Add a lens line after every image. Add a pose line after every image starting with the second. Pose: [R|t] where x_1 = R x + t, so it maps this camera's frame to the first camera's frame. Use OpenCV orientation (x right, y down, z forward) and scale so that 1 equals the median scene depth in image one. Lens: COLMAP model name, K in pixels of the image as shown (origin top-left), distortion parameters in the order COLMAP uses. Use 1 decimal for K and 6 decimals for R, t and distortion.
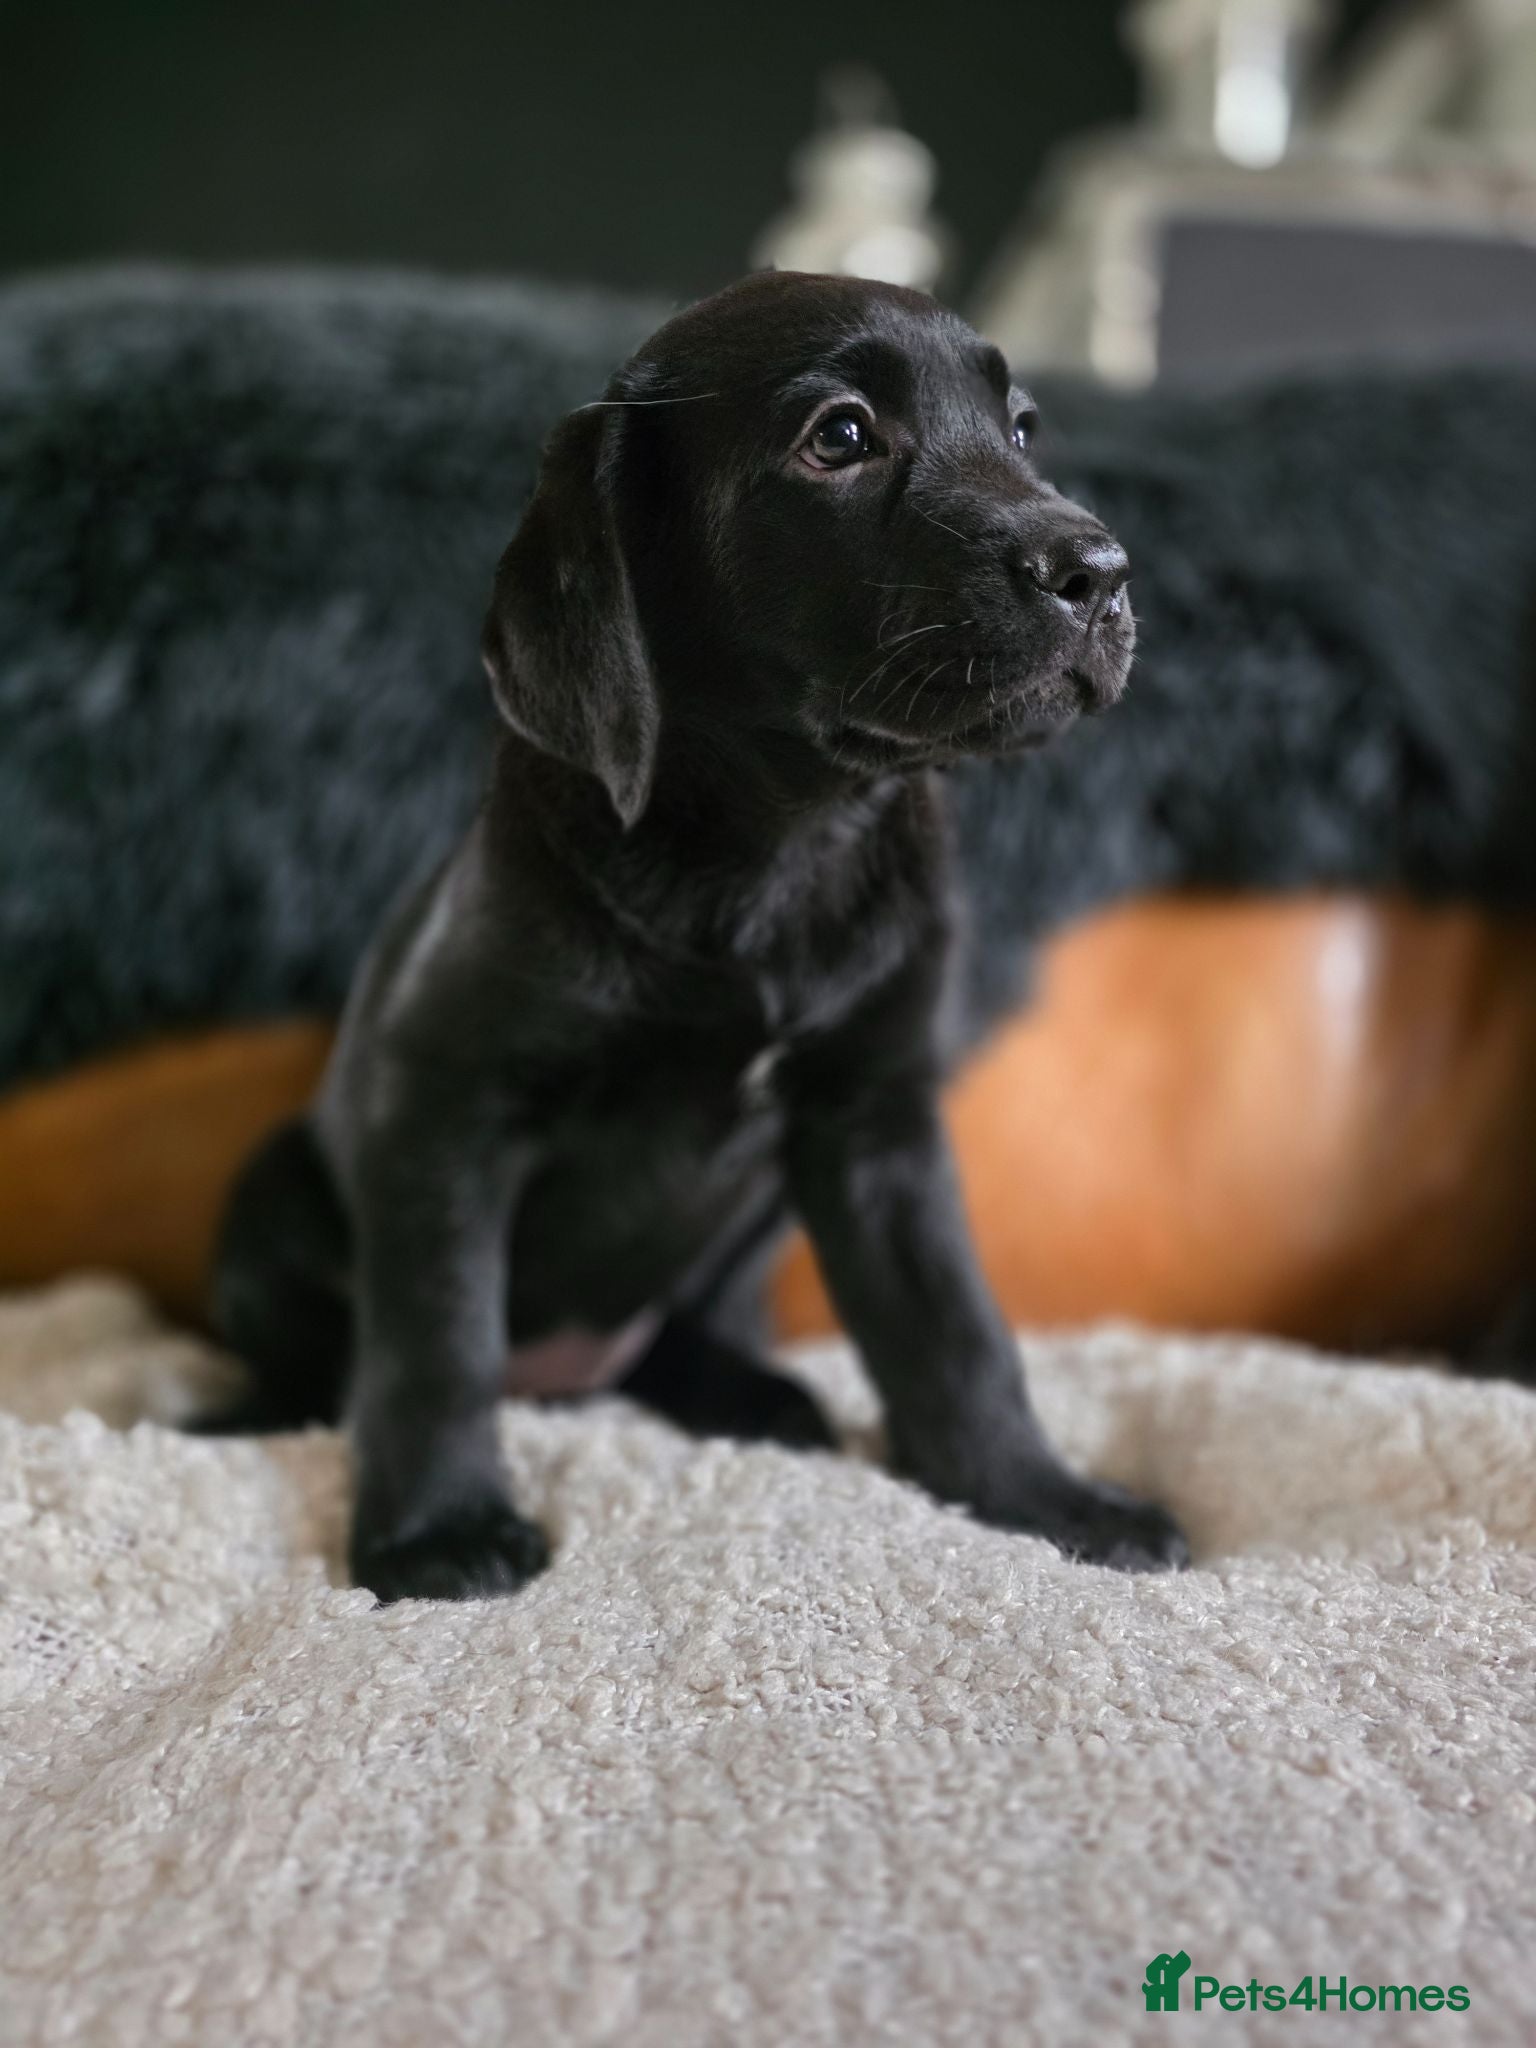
lens RADIAL K [[1440.2, 0, 768.0], [0, 1440.2, 1024.0], [0, 0, 1]] dist [-0.000673, 0.003647]
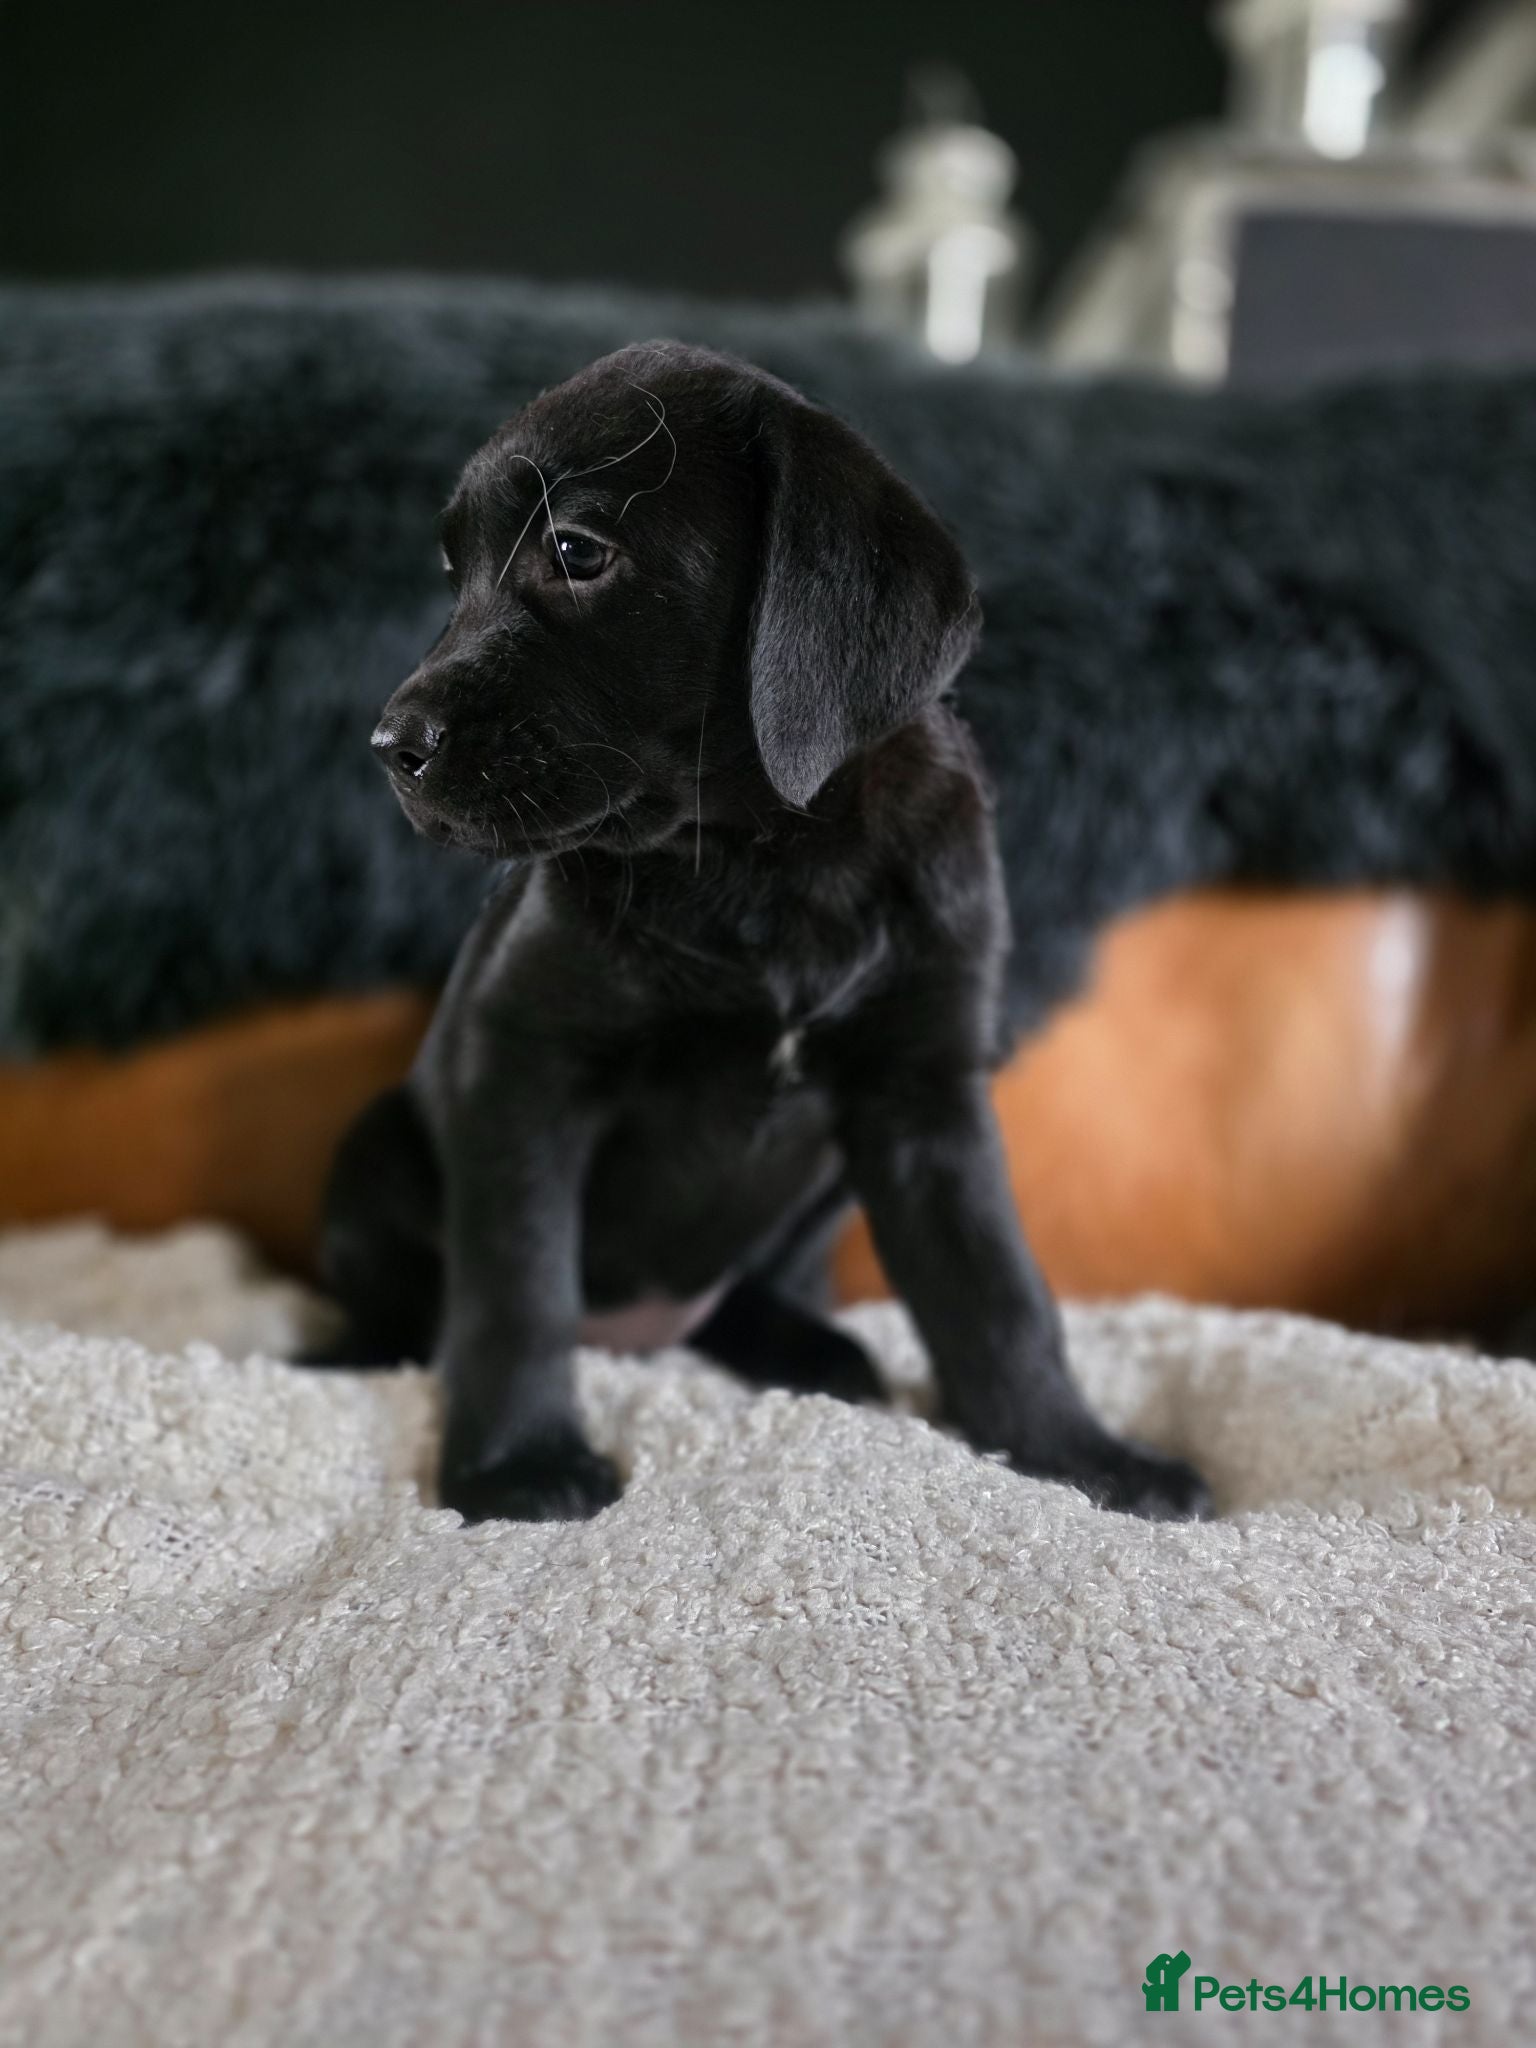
lens RADIAL K [[1520.1, 0, 768.0], [0, 1520.1, 1024.0], [0, 0, 1]] dist [0.004281, 0.000135]
pose [[0.998341, 0.022080, -0.053175, 0.017918], [-0.020842, 0.999501, 0.023723, -0.014985], [0.053672, -0.022575, 0.998303, -0.168972]]
